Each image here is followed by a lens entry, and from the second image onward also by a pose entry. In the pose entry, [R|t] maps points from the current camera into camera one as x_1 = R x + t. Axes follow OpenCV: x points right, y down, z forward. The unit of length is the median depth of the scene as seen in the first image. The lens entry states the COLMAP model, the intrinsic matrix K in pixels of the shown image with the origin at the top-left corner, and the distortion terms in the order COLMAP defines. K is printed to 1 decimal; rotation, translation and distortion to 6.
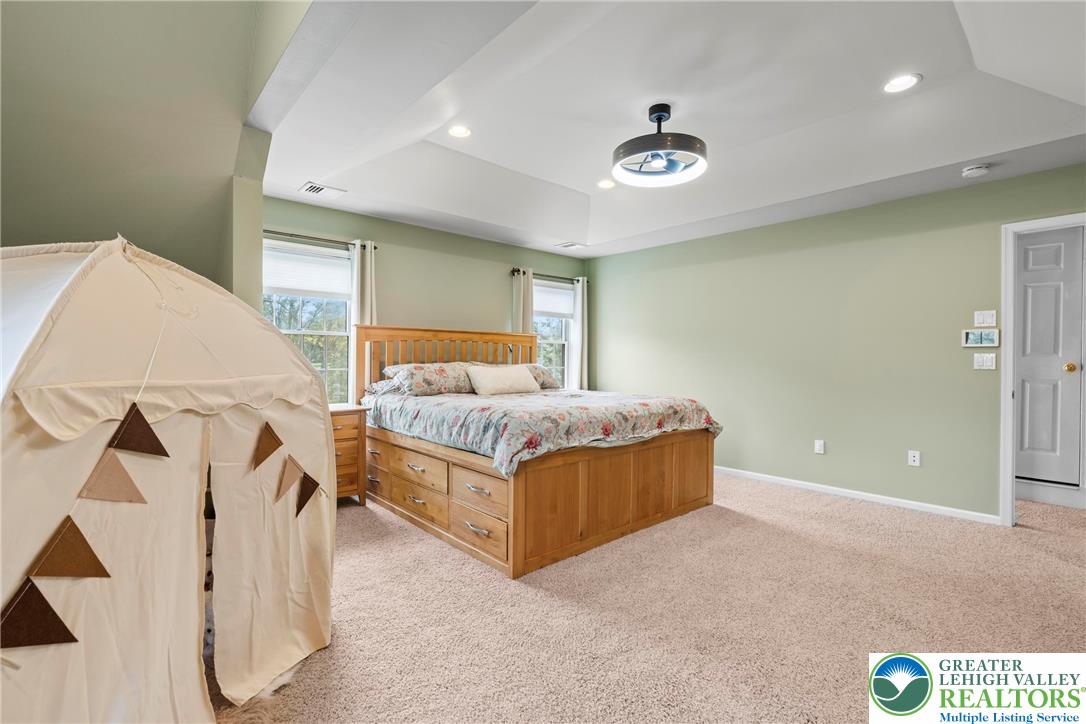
lens RADIAL K [[489.8, 0, 543.0], [0, 489.8, 362.0], [0, 0, 1]] dist [0.000760, -0.000074]
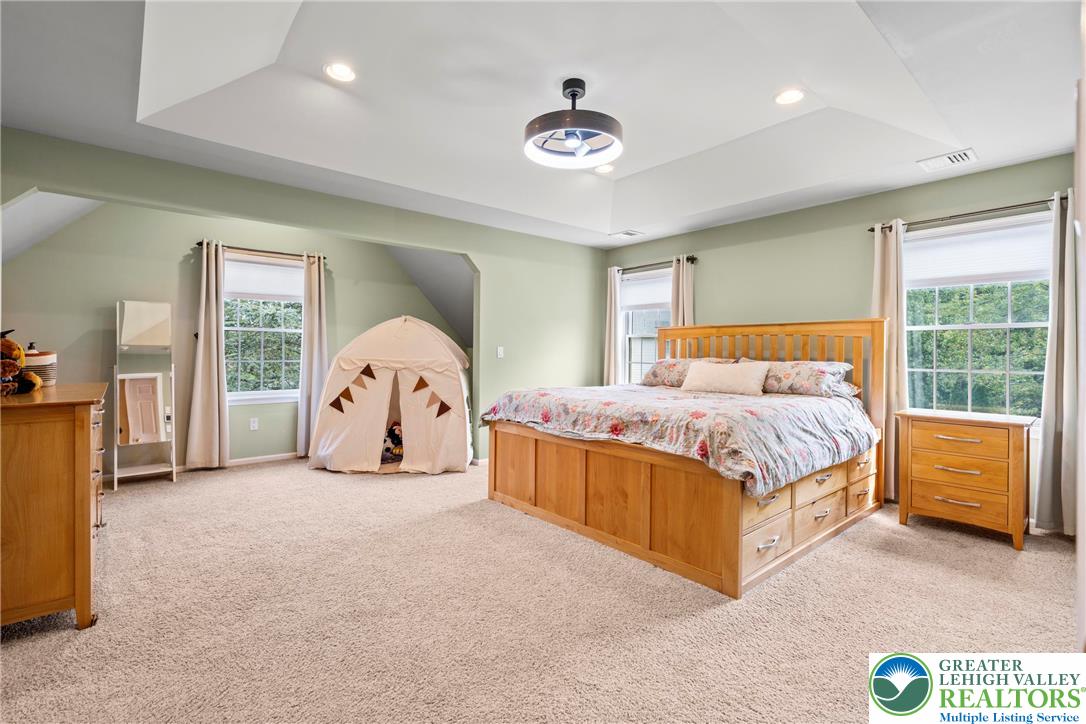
lens RADIAL K [[489.9, 0, 543.0], [0, 489.9, 362.0], [0, 0, 1]] dist [-0.031618, -0.000026]
pose [[-0.029212, 0.008534, -0.999537, 1.170478], [-0.014457, 0.999855, 0.008960, 0.007377], [0.999469, 0.014712, -0.029085, 0.984137]]
